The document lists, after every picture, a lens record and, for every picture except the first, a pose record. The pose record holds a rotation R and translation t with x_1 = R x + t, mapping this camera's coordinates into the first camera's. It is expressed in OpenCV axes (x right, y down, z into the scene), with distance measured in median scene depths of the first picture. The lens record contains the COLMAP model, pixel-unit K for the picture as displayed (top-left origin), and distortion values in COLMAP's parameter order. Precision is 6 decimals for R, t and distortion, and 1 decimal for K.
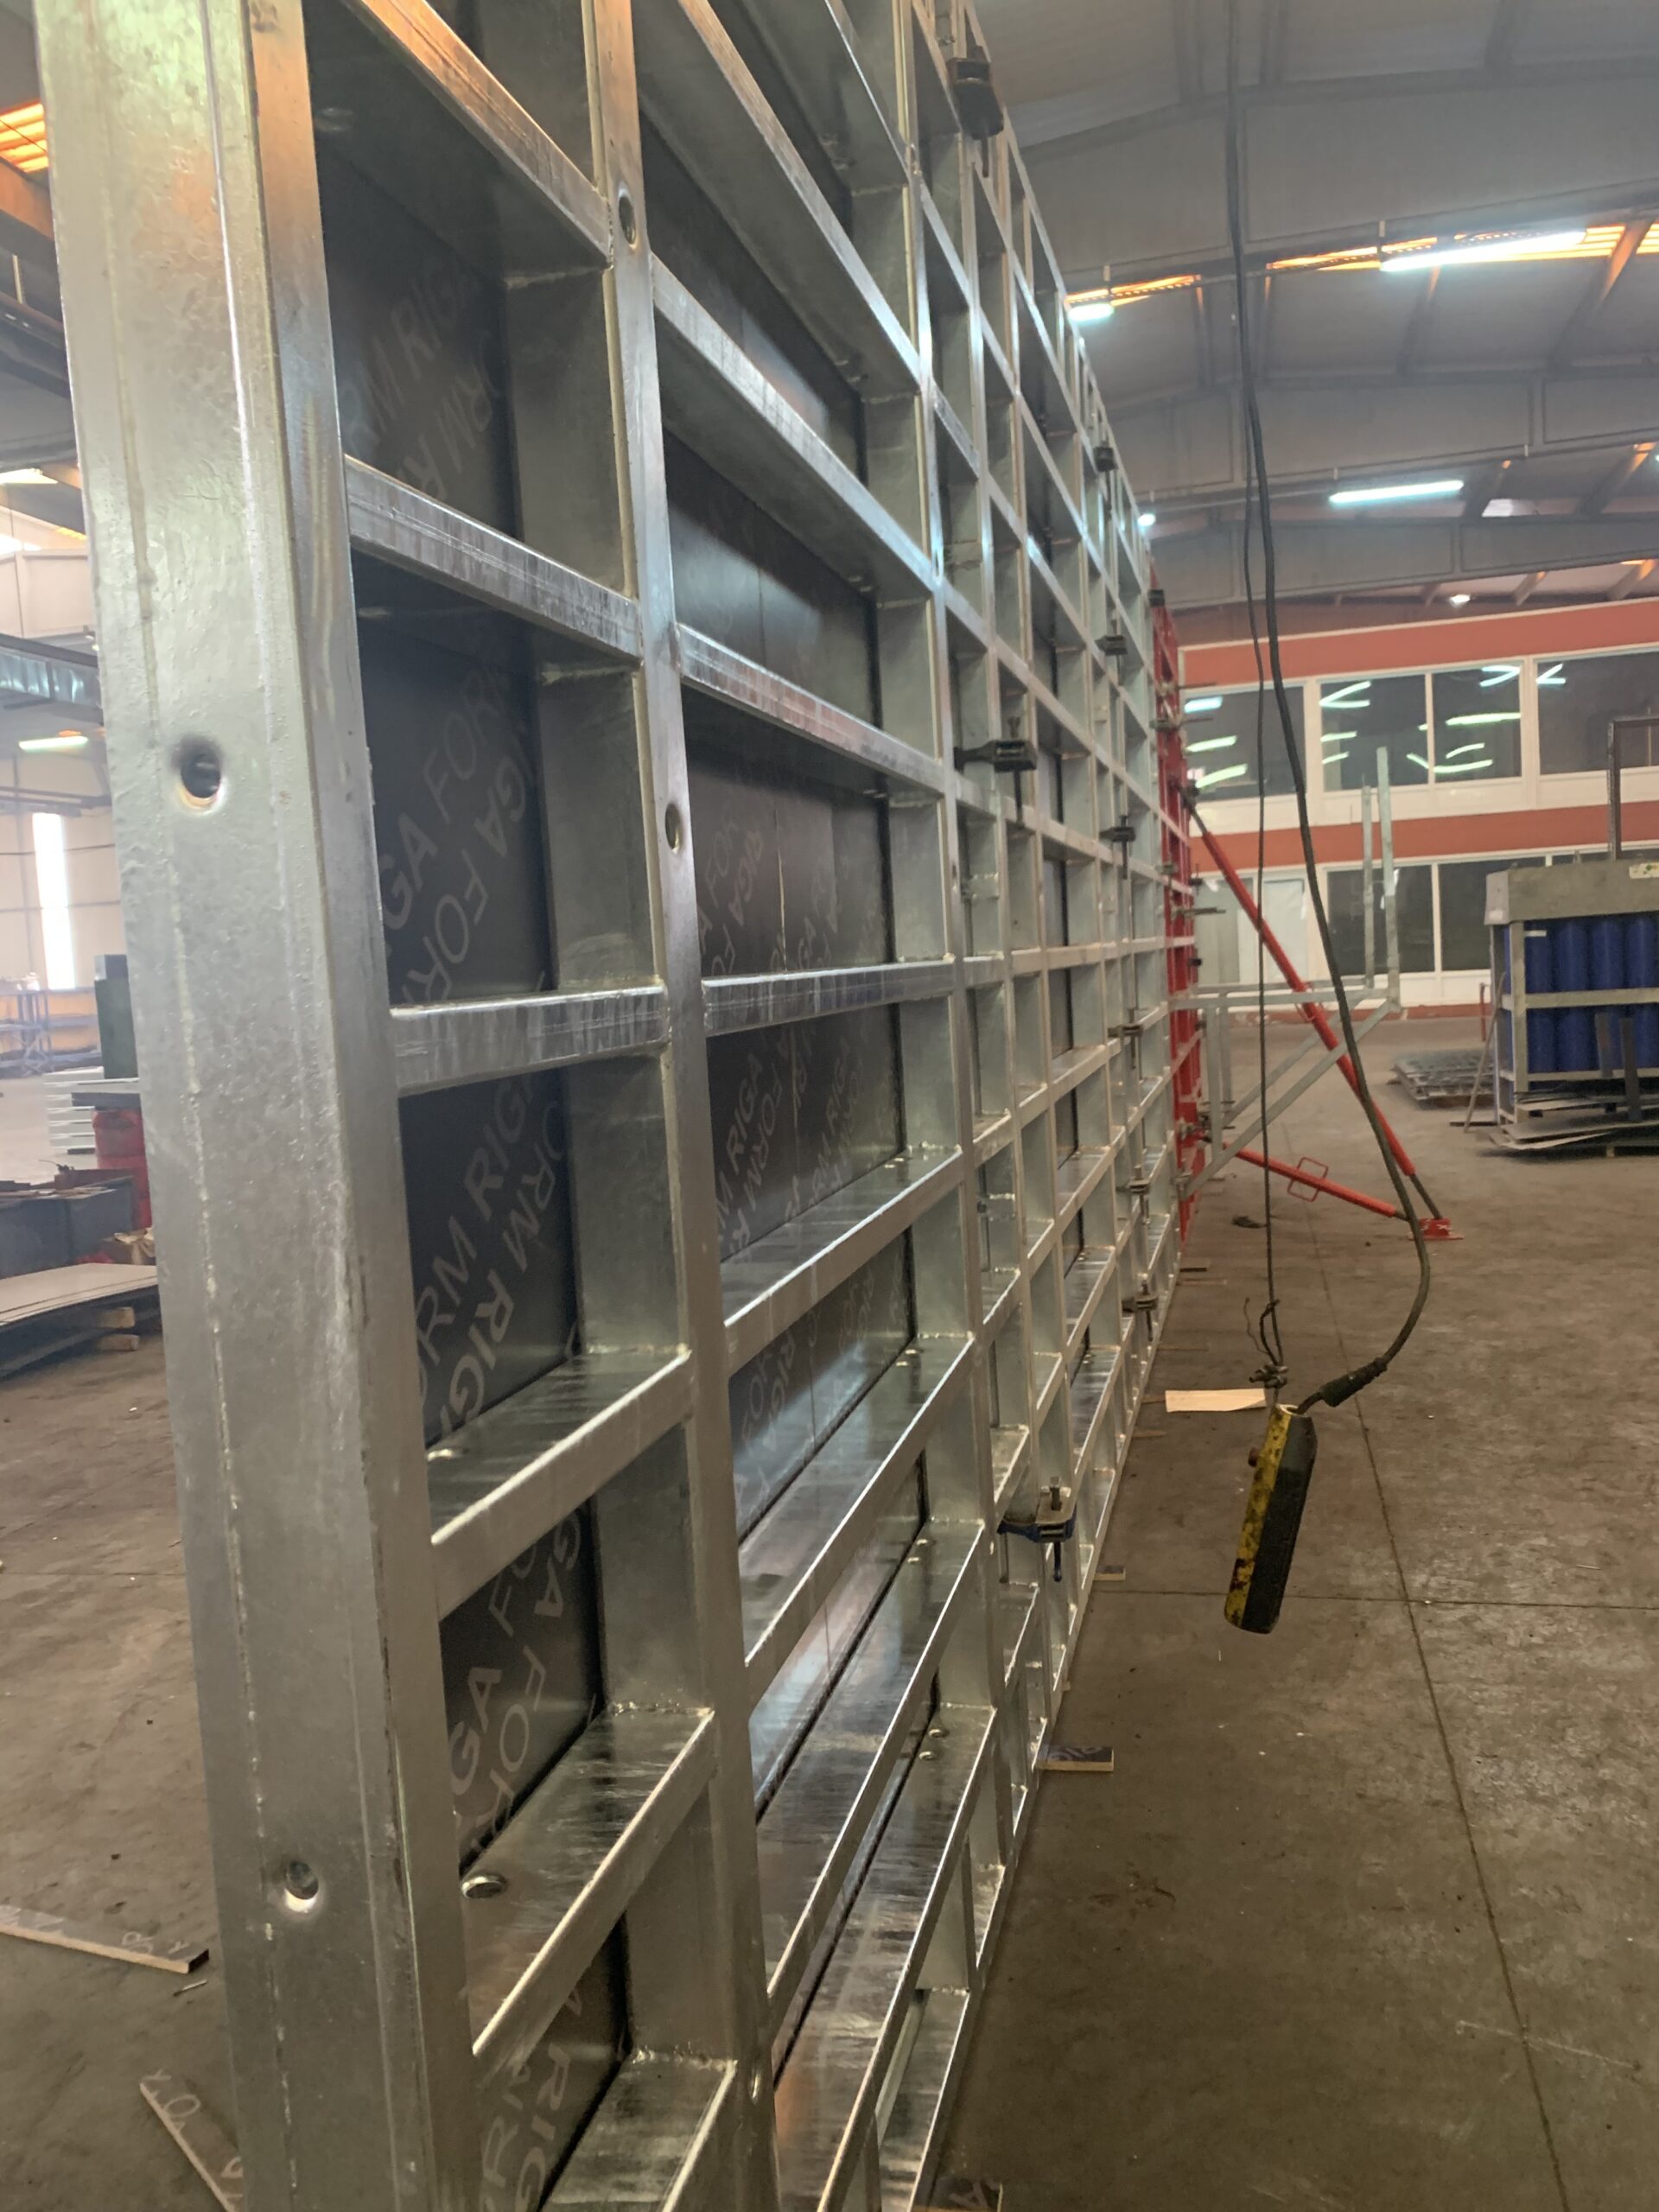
lens RADIAL K [[1687.4, 0, 831.0], [0, 1687.4, 1104.6], [0, 0, 1]] dist [0.030859, -0.032103]
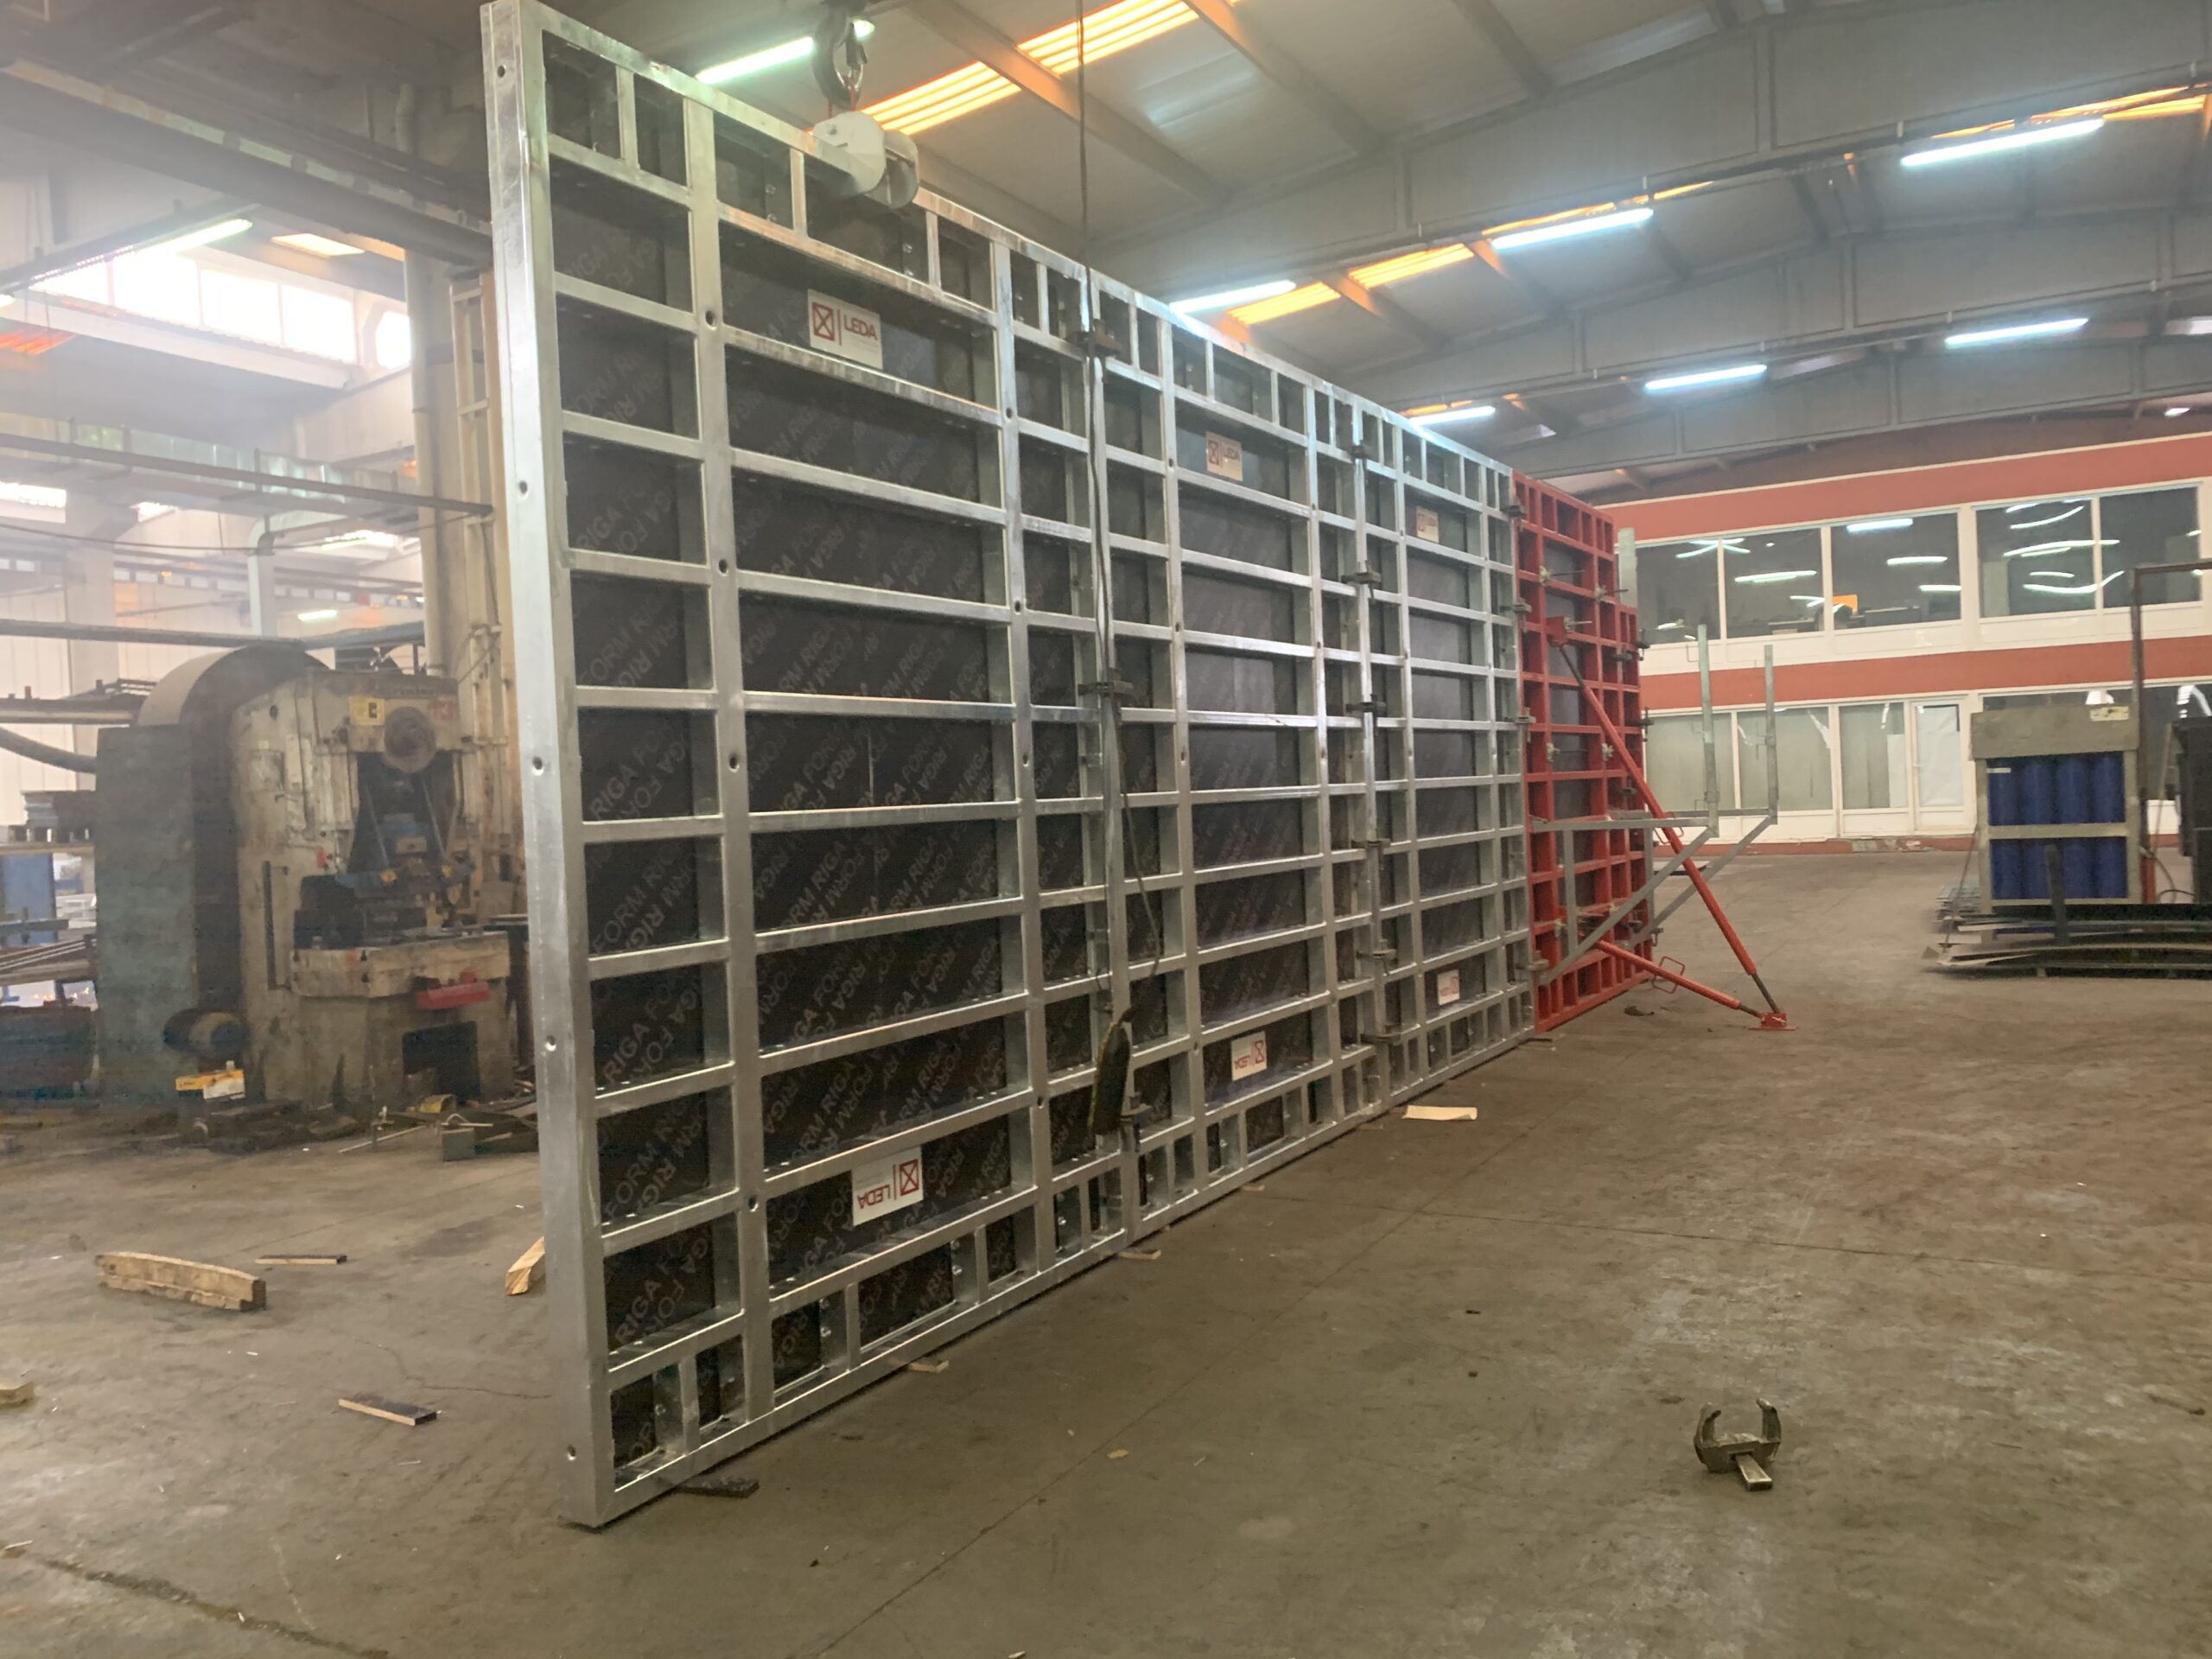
lens RADIAL K [[1687.4, 0, 1111.3], [0, 1687.4, 817.1], [0, 0, 1]] dist [0.030859, -0.032103]
pose [[0.964462, 0.021779, -0.263322, 0.153633], [-0.037007, 0.997908, -0.053011, 0.007534], [0.261617, 0.060872, 0.963250, -0.194071]]
